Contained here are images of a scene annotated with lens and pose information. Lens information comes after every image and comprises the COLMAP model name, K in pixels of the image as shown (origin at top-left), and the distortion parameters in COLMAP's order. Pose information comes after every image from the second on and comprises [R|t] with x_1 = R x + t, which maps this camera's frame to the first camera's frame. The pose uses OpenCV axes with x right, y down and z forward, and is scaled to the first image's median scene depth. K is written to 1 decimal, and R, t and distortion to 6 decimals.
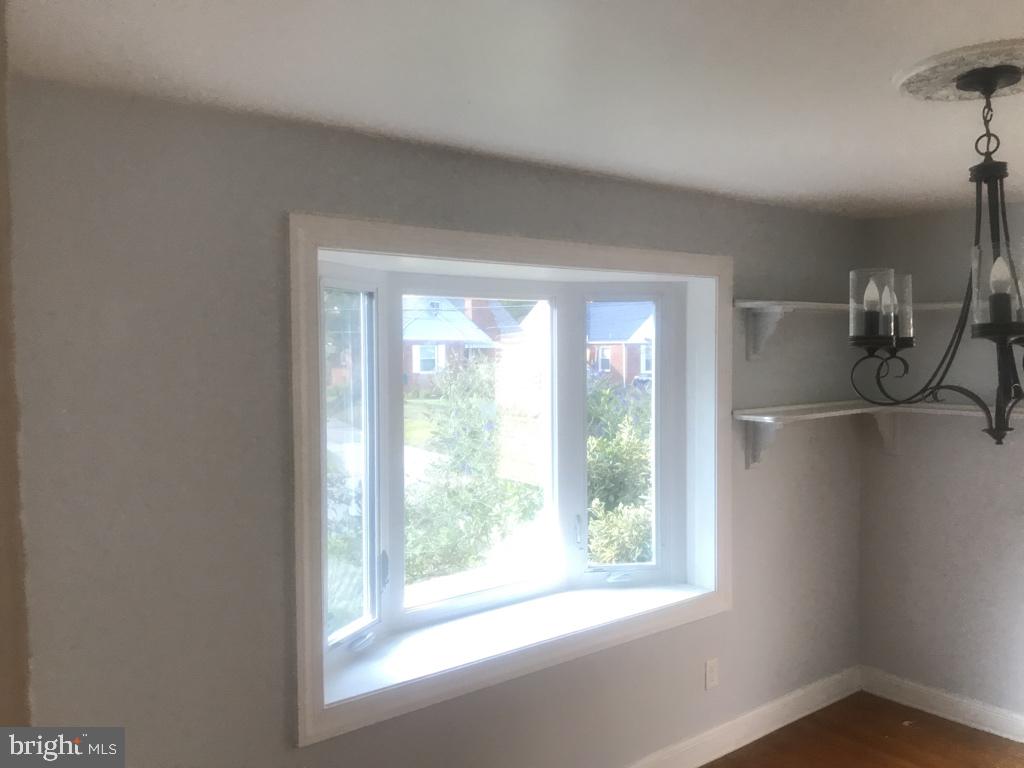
lens RADIAL K [[847.6, 0, 508.9], [0, 847.6, 386.4], [0, 0, 1]] dist [0.033702, -0.030429]
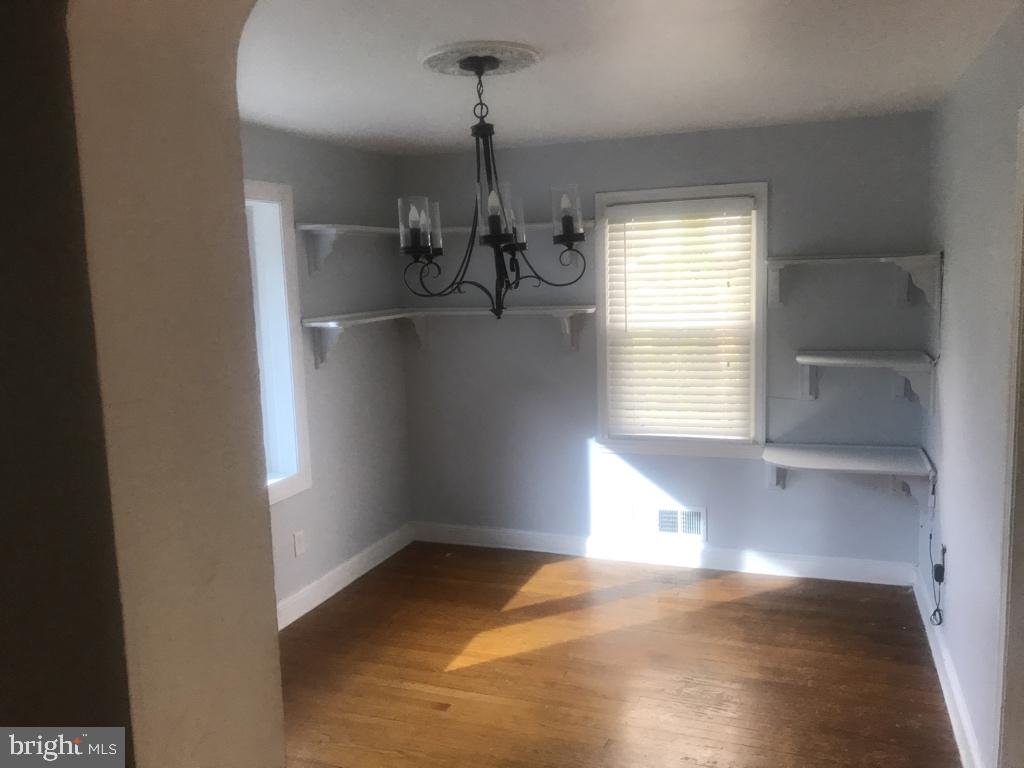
lens RADIAL K [[847.6, 0, 519.3], [0, 847.6, 382.9], [0, 0, 1]] dist [0.033702, -0.030429]
pose [[0.853647, -0.086939, 0.513545, -0.149848], [0.047417, 0.994848, 0.089600, 0.043176], [-0.518690, -0.052136, 0.853371, -0.260227]]
